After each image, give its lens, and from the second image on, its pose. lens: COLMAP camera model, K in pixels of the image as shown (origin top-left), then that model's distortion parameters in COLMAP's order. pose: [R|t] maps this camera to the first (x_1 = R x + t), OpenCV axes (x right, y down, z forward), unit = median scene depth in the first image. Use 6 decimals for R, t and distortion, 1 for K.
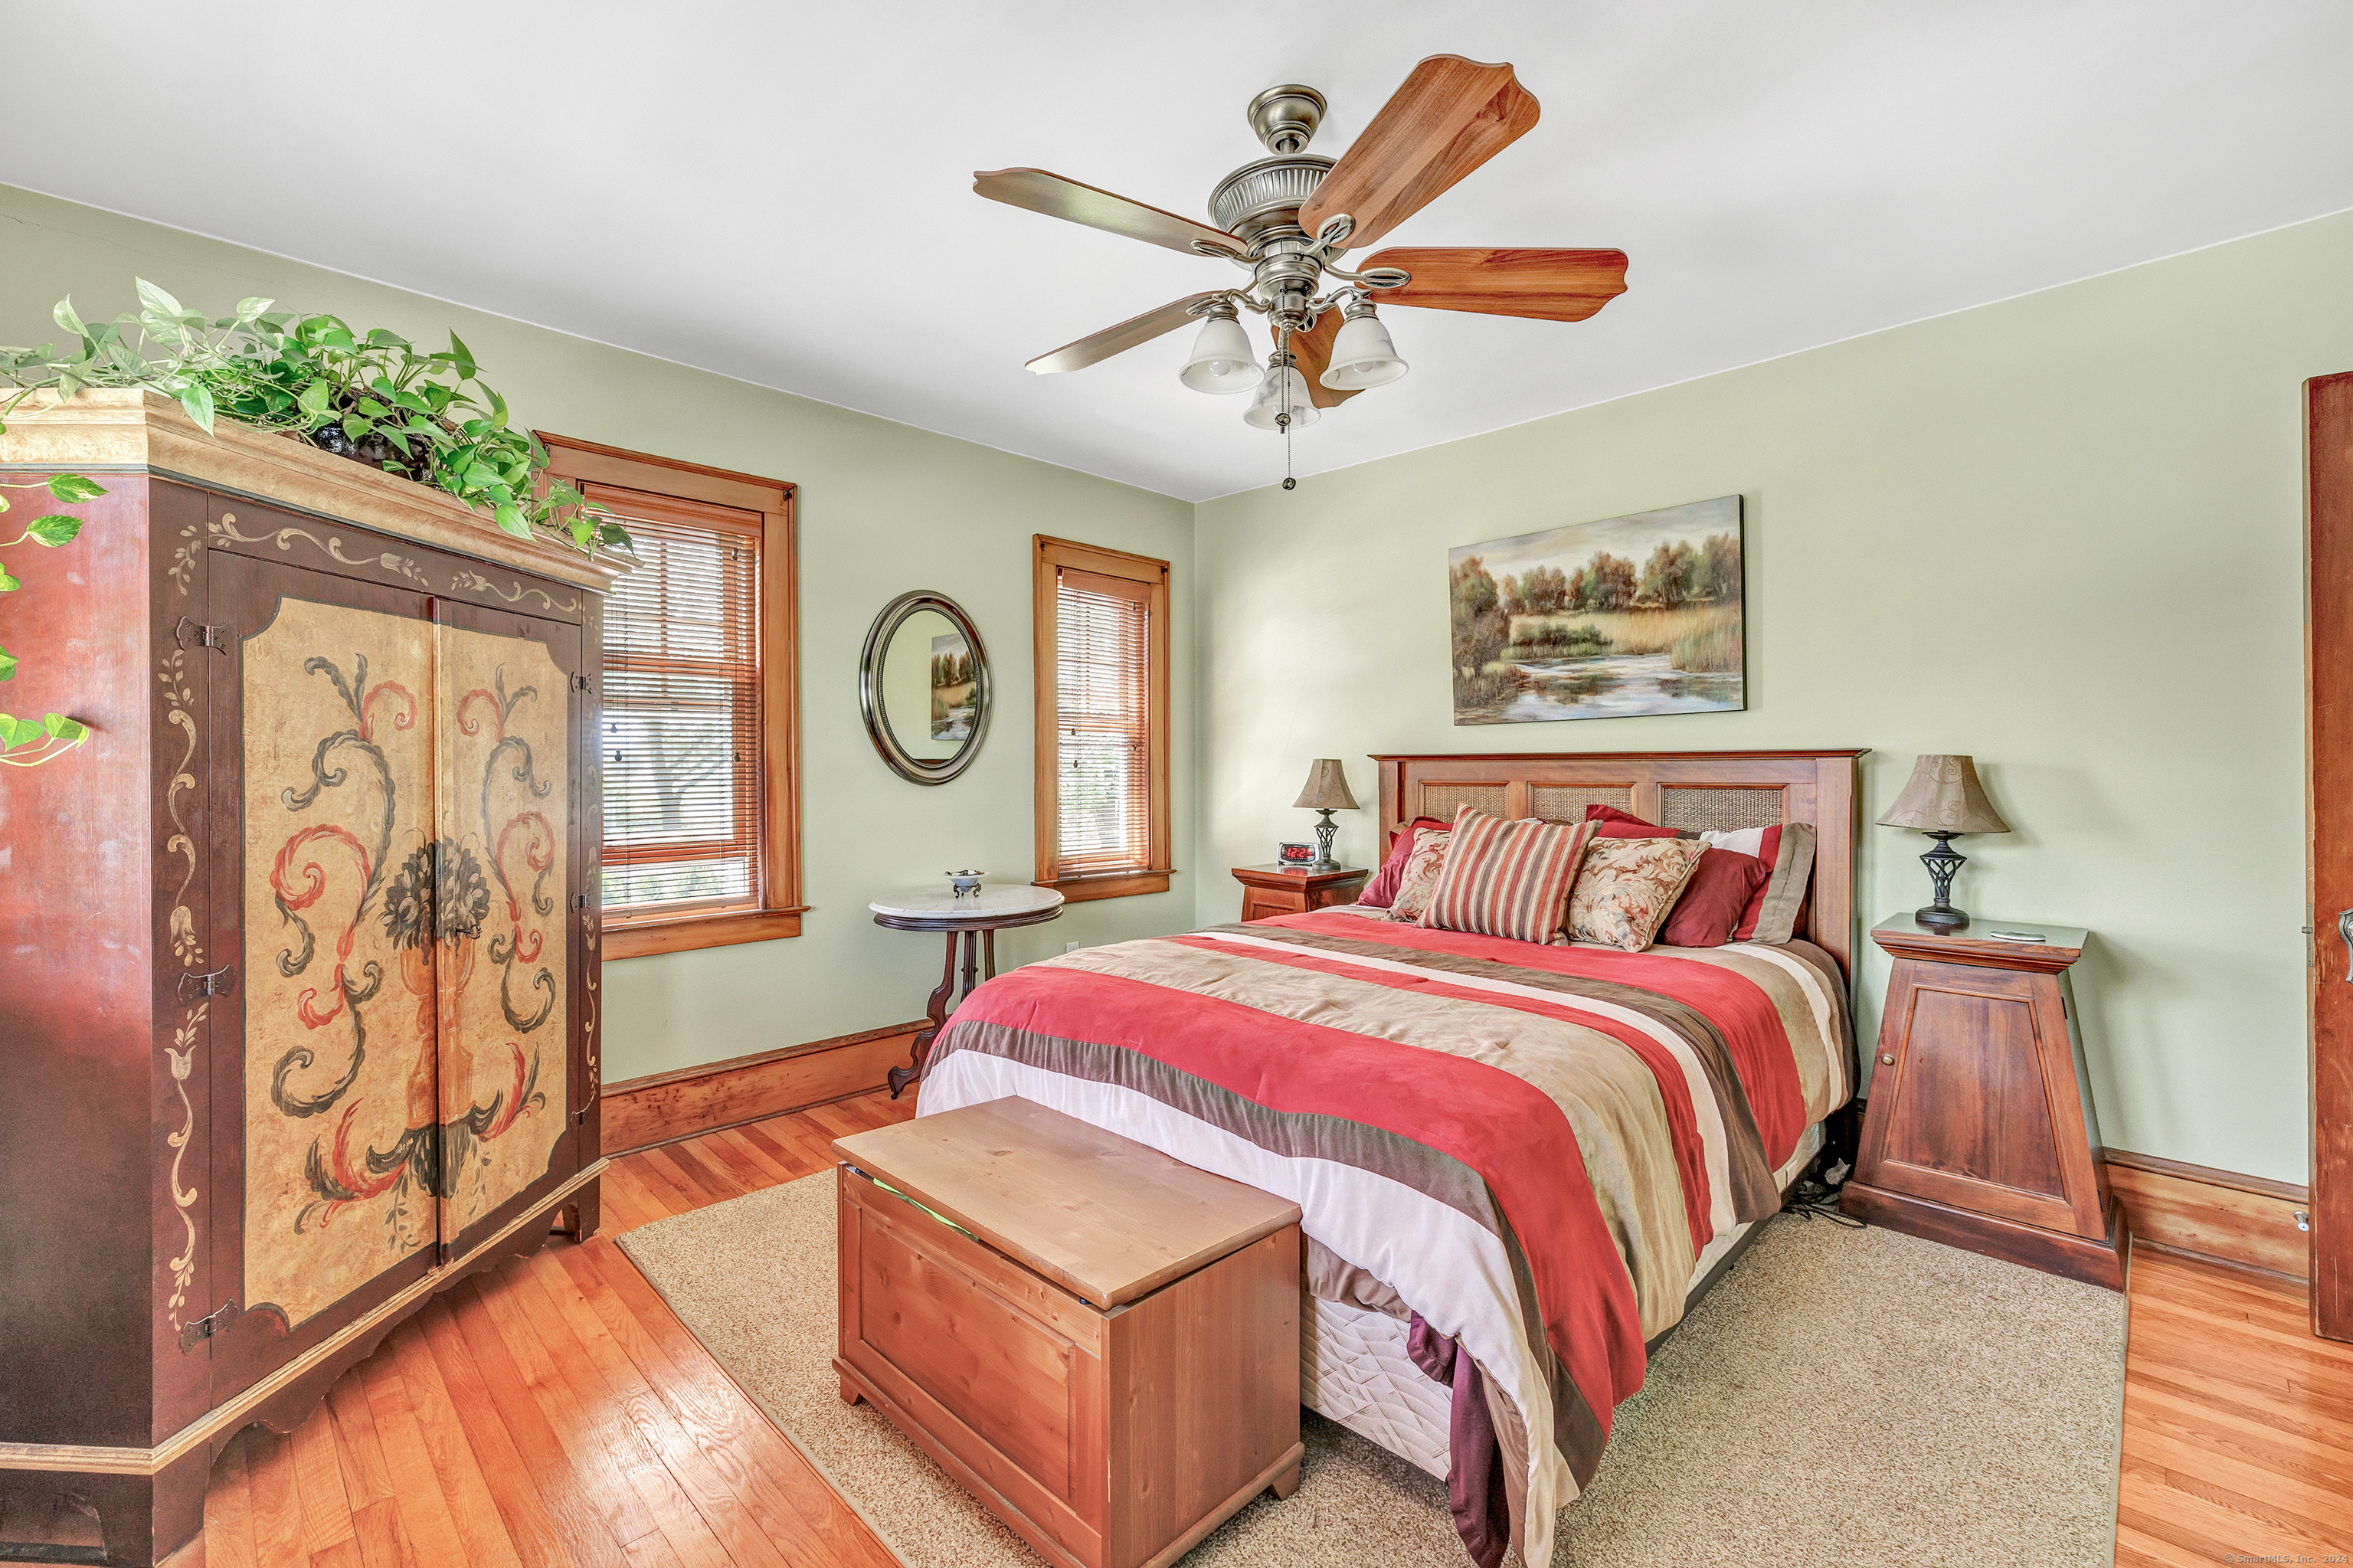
lens RADIAL K [[981.1, 0, 1162.3], [0, 981.1, 778.3], [0, 0, 1]] dist [-0.003064, -0.000035]
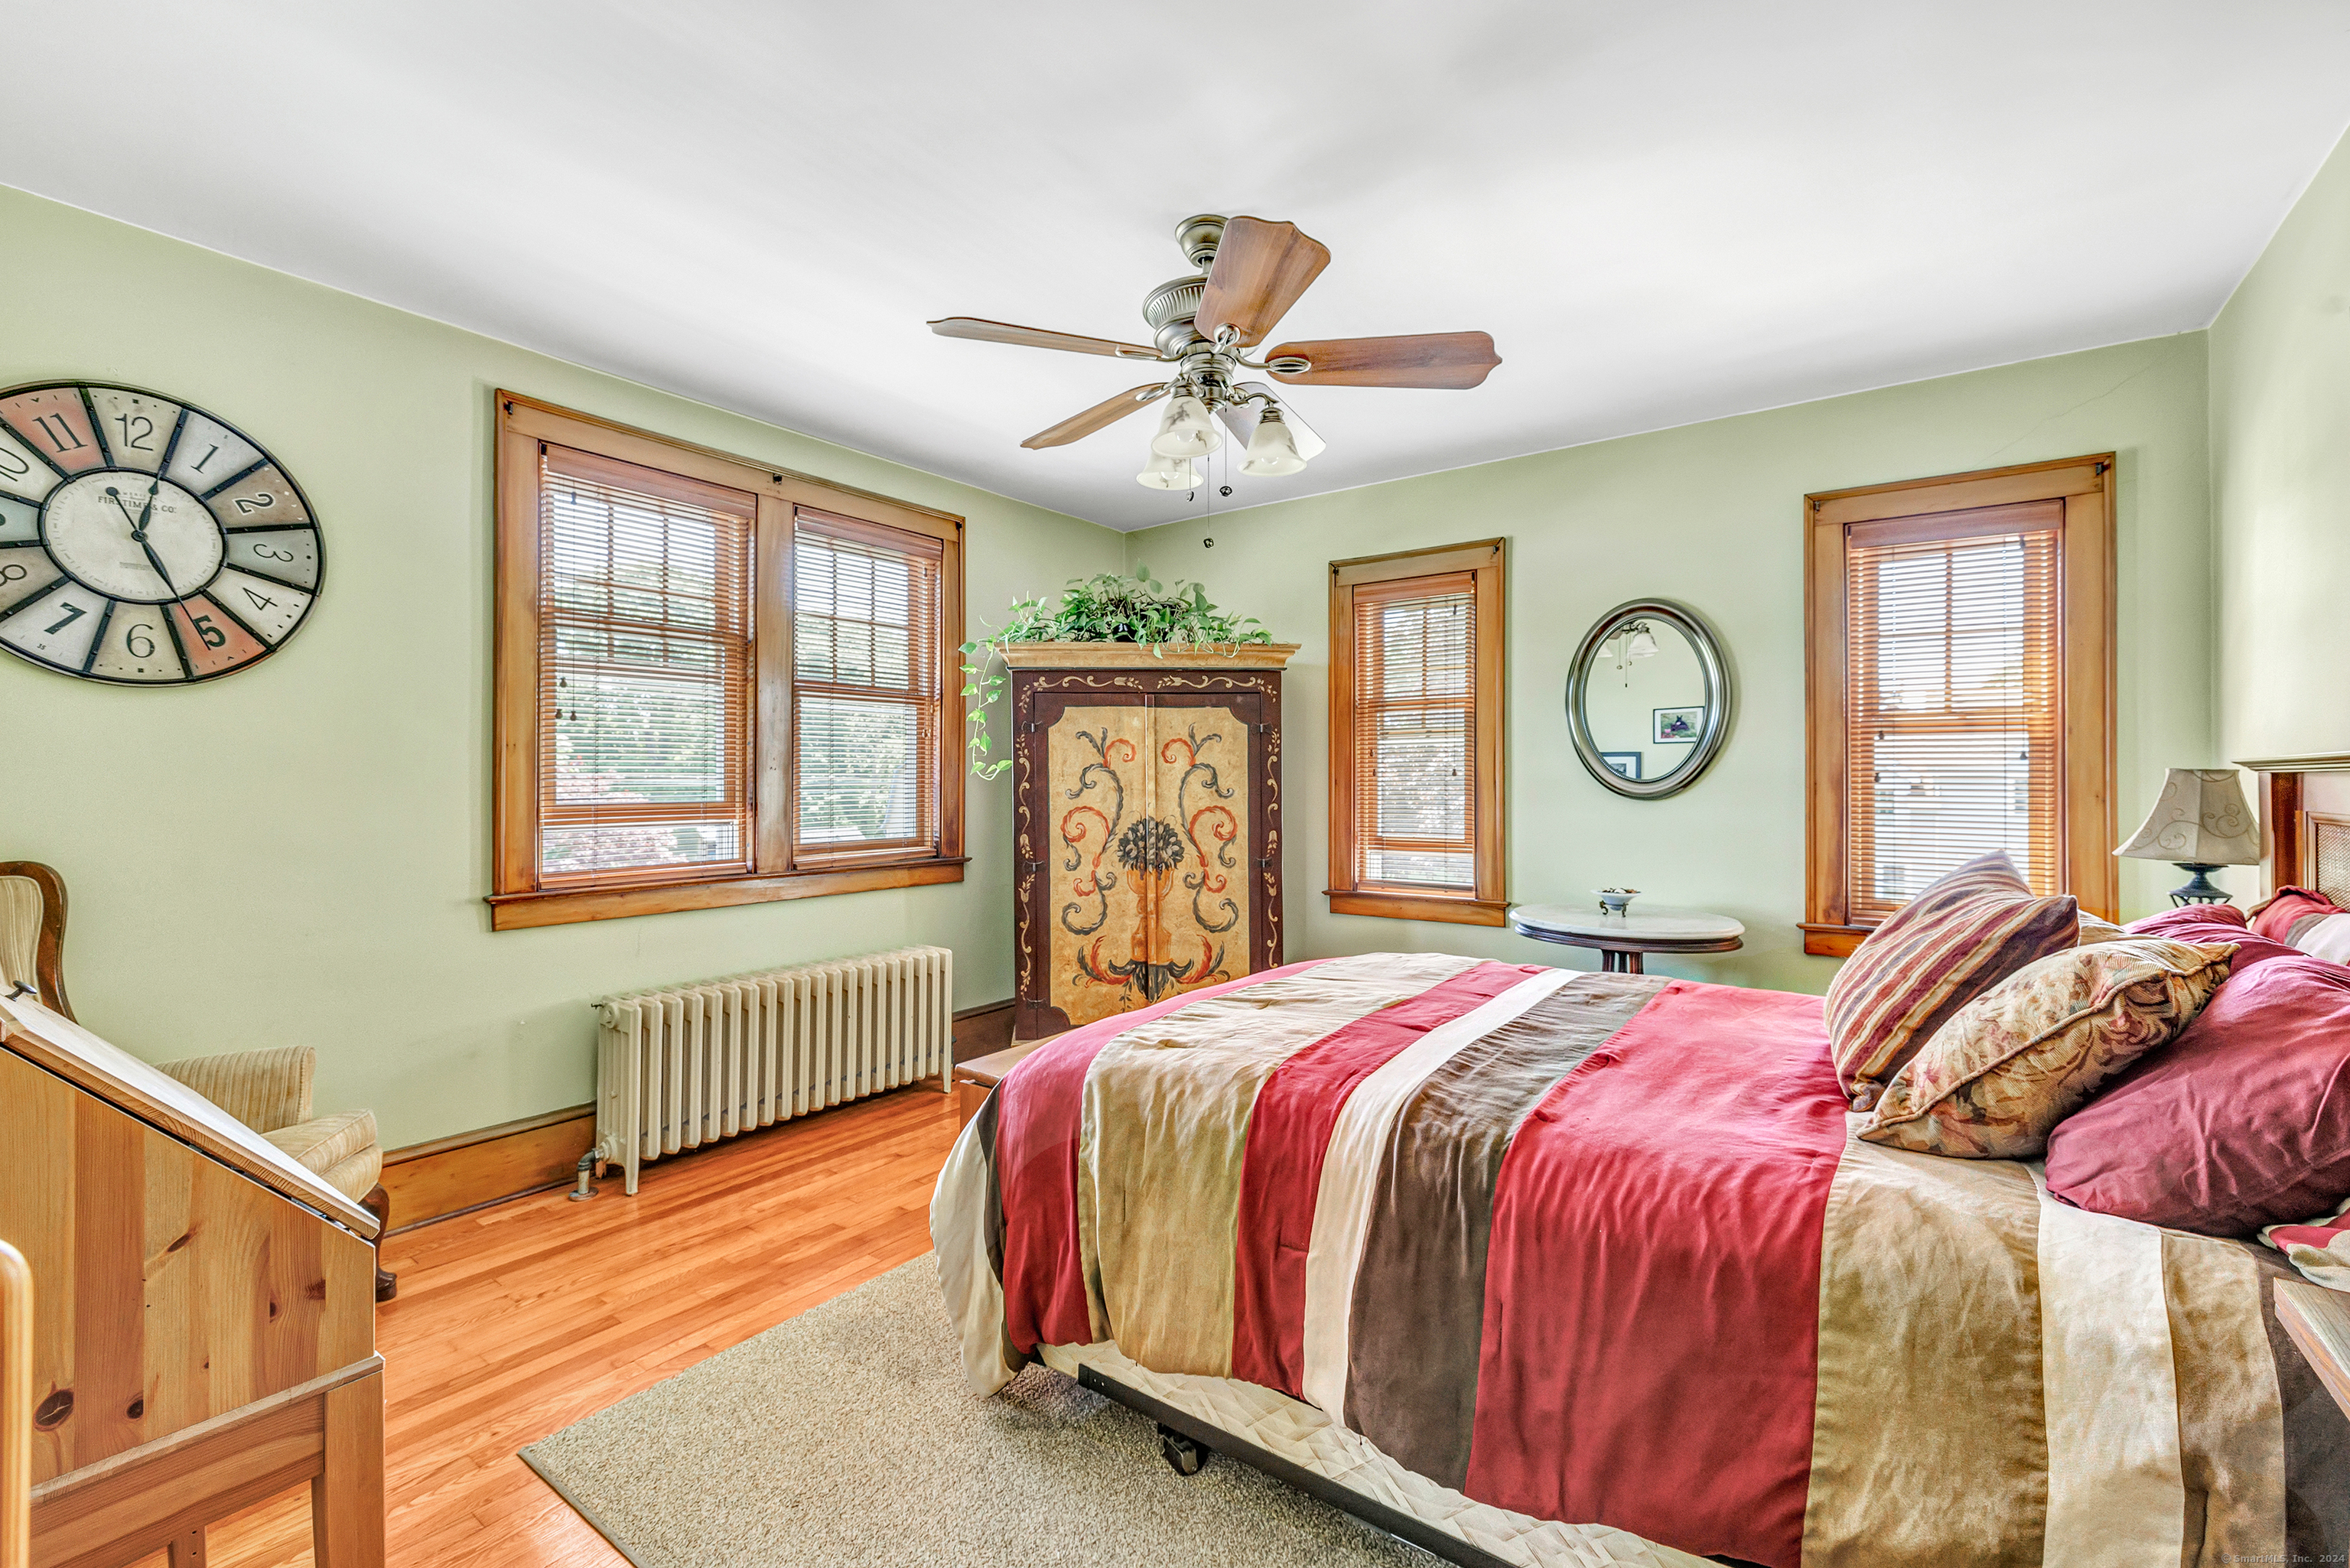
lens RADIAL K [[979.8, 0, 1154.5], [0, 979.8, 779.3], [0, 0, 1]] dist [-0.003064, -0.000035]
pose [[0.159485, 0.001070, -0.987200, 1.226782], [-0.013100, 0.999914, -0.001033, -0.011660], [0.987113, 0.013097, 0.159485, 0.716144]]
